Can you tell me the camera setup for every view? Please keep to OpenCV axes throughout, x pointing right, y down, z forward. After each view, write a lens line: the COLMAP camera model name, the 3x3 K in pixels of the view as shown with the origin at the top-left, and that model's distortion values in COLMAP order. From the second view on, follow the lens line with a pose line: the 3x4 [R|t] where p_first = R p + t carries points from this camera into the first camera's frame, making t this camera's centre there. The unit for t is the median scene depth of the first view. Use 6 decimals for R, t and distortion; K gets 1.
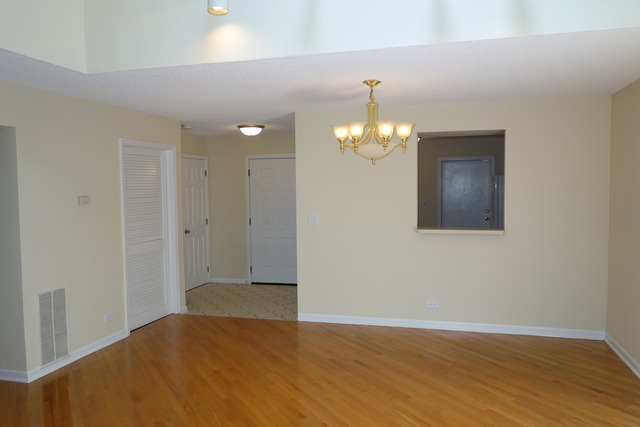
lens RADIAL K [[507.0, 0, 319.9], [0, 507.0, 215.4], [0, 0, 1]] dist [0.011568, -0.003376]
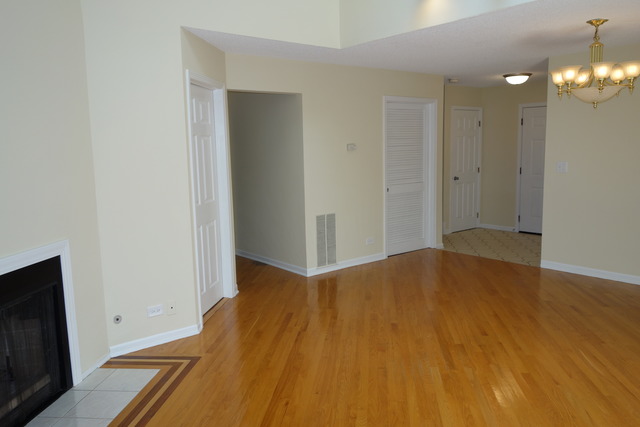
lens RADIAL K [[507.0, 0, 320.1], [0, 507.0, 213.2], [0, 0, 1]] dist [0.011568, -0.003376]
pose [[0.814345, 0.073041, -0.575767, 0.195043], [-0.022309, 0.995256, 0.094704, 0.014640], [0.579952, -0.064277, 0.812111, -0.085180]]
